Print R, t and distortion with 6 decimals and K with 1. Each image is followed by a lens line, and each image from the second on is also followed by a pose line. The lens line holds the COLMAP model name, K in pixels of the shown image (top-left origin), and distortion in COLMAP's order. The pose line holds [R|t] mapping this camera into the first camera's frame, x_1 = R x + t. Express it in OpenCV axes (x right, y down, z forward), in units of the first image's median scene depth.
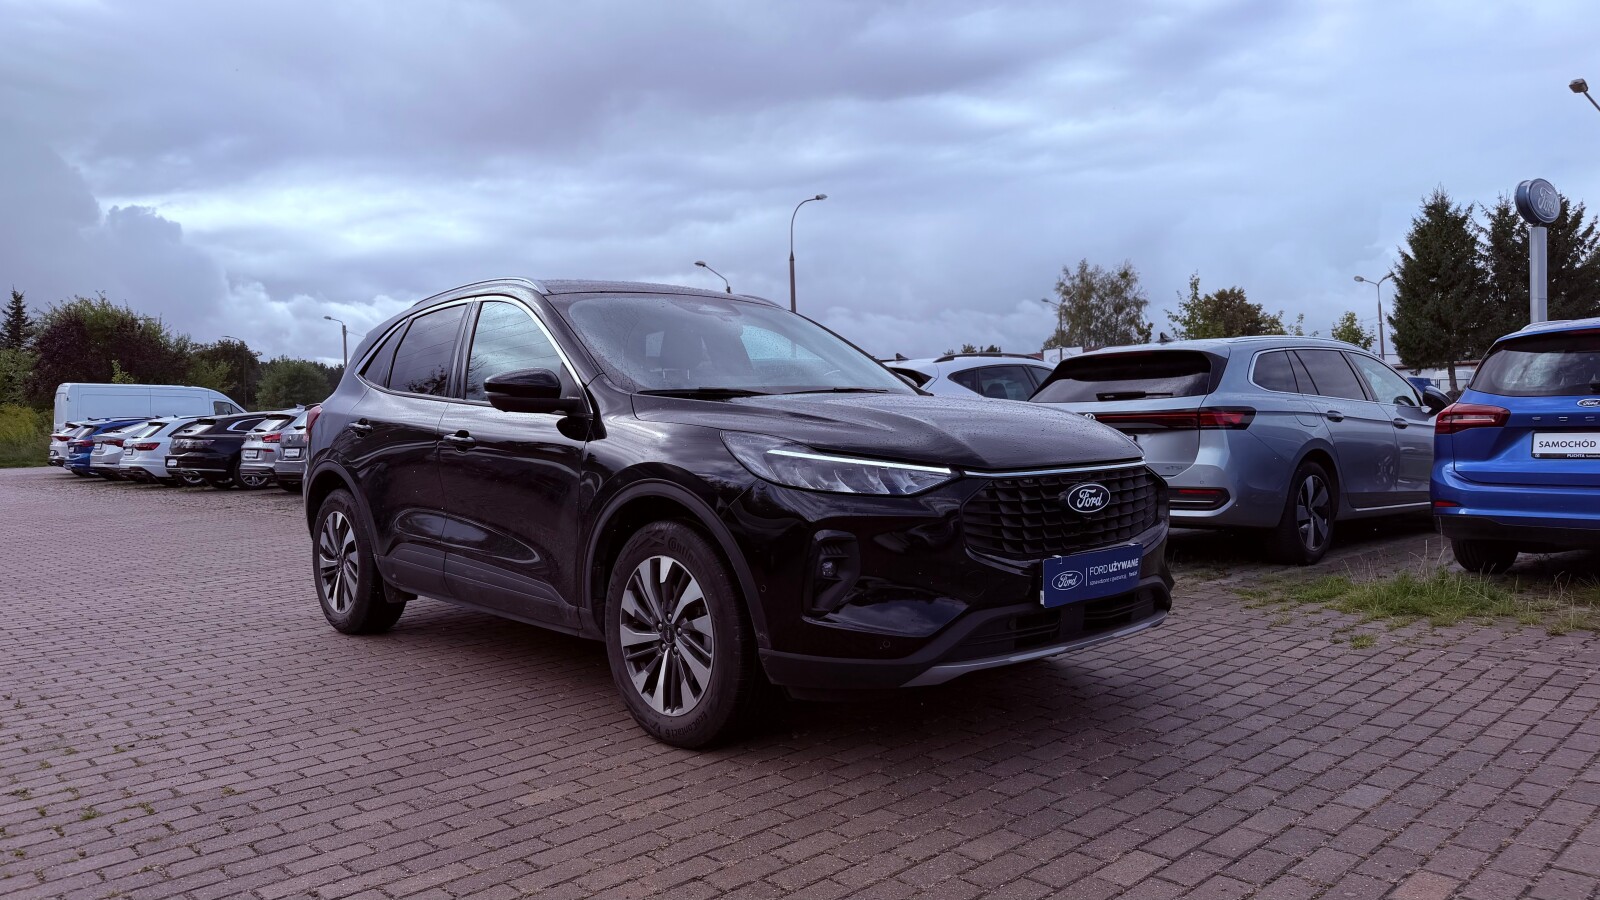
lens RADIAL K [[1146.3, 0, 779.4], [0, 1146.3, 452.3], [0, 0, 1]] dist [-0.001584, -0.001657]
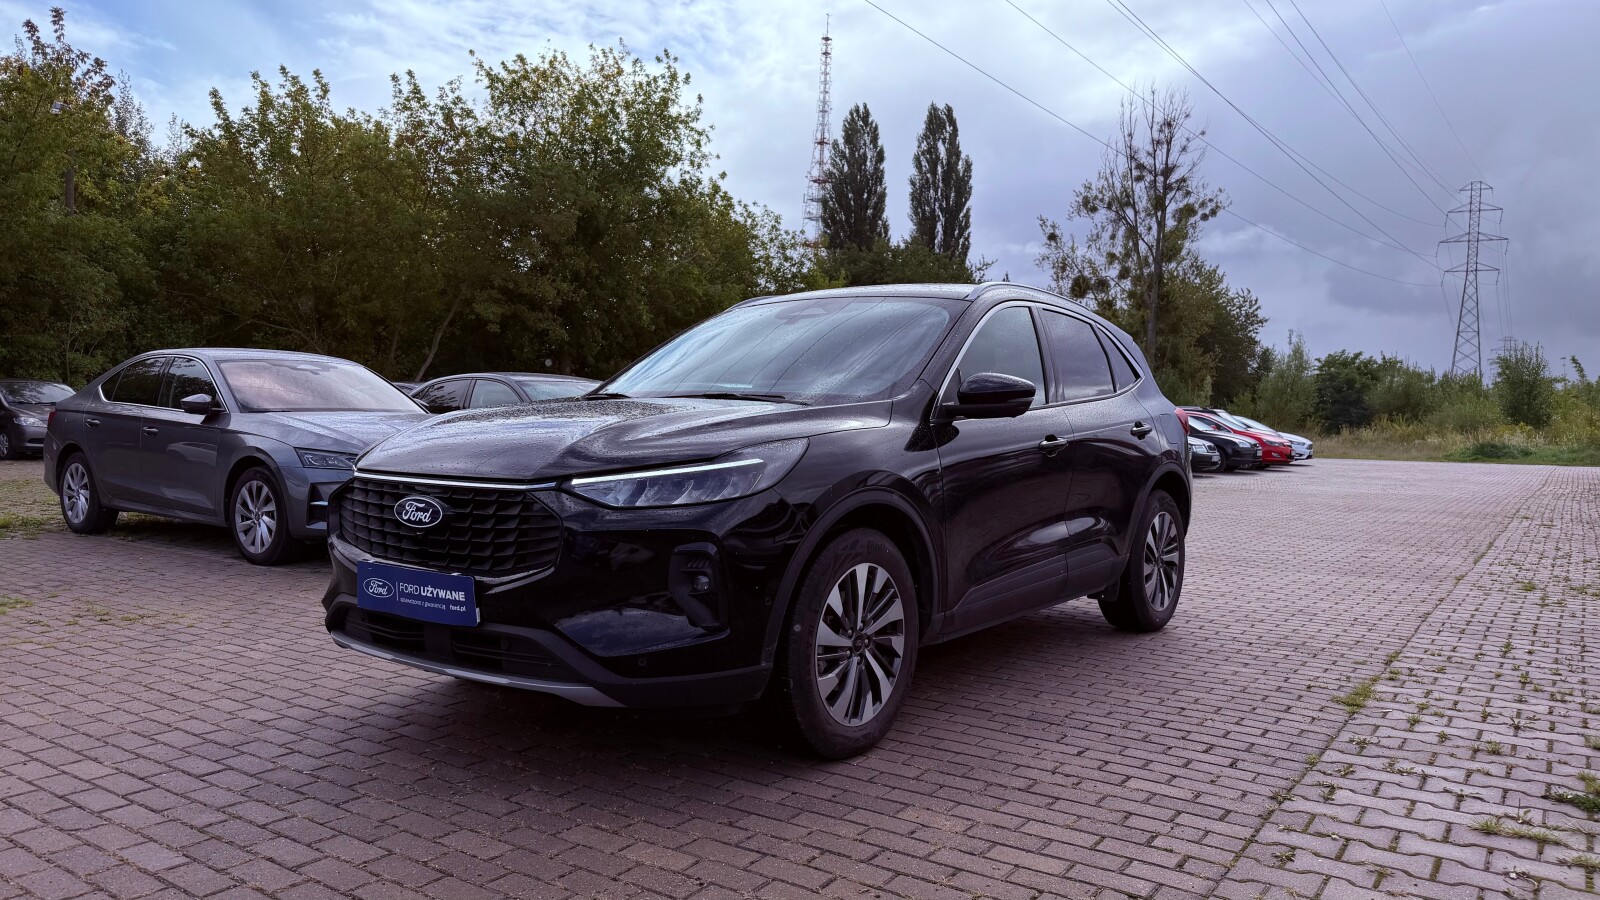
lens RADIAL K [[1146.3, 0, 779.4], [0, 1146.3, 452.3], [0, 0, 1]] dist [-0.001584, -0.001657]
pose [[0.165281, 0.048872, -0.985035, 0.660205], [-0.043058, 0.998177, 0.042300, -0.032861], [0.985306, 0.035423, 0.167084, 0.599526]]
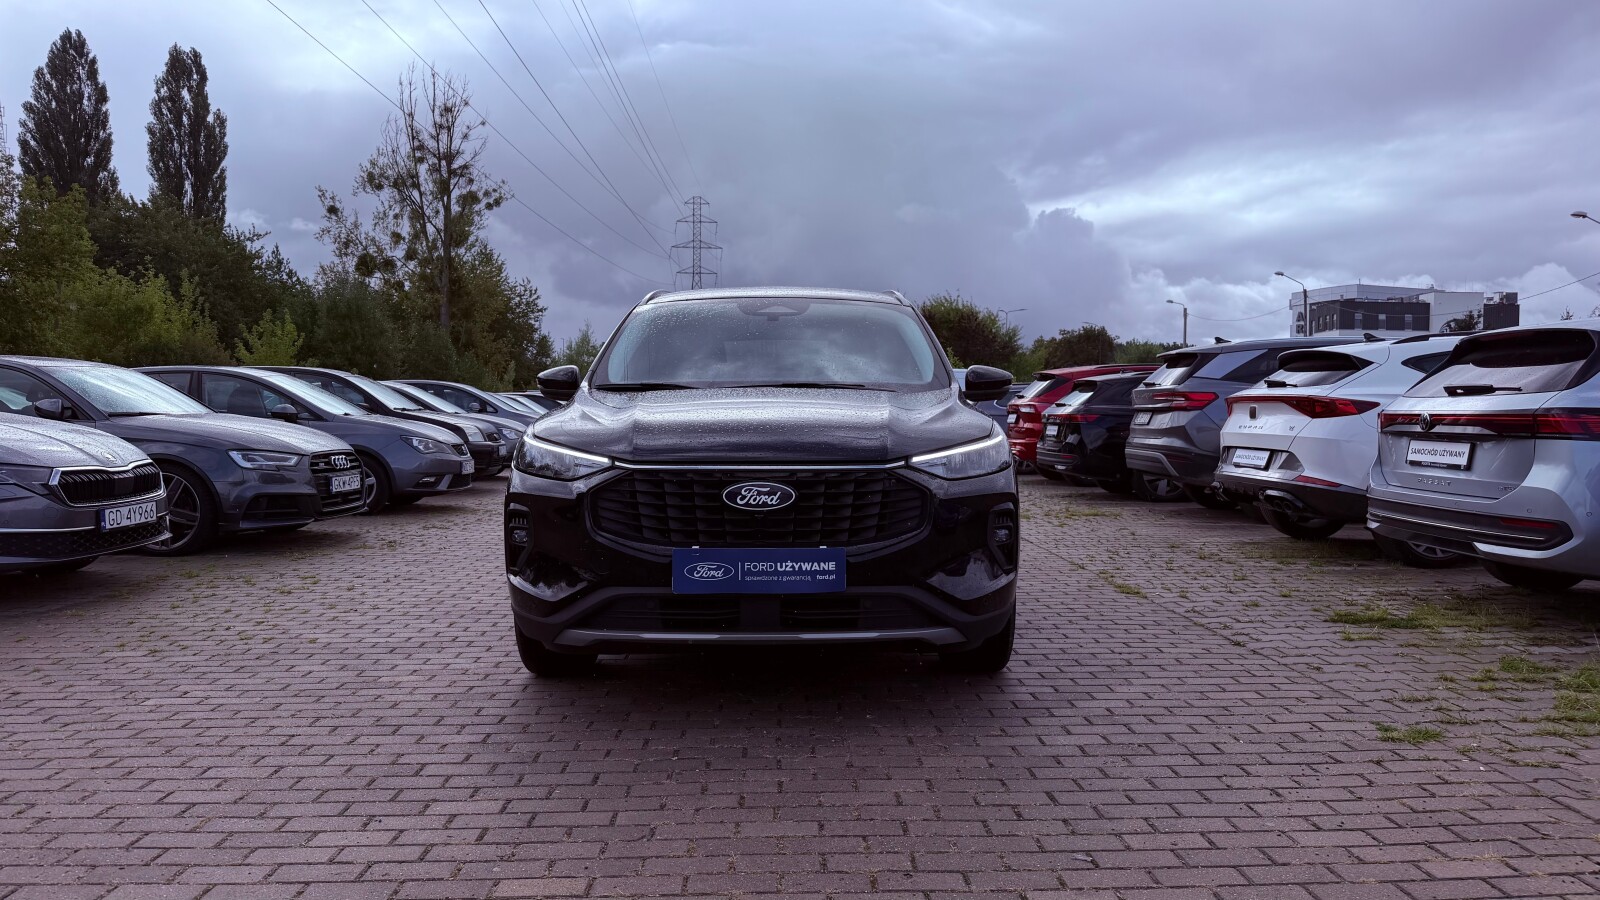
lens RADIAL K [[1133.4, 0, 812.4], [0, 1133.4, 450.0], [0, 0, 1]] dist [0.098460, -0.160628]
pose [[0.738285, 0.045135, -0.672977, 0.521600], [-0.034887, 0.998978, 0.028727, -0.016880], [0.673586, 0.002270, 0.739105, 0.149270]]
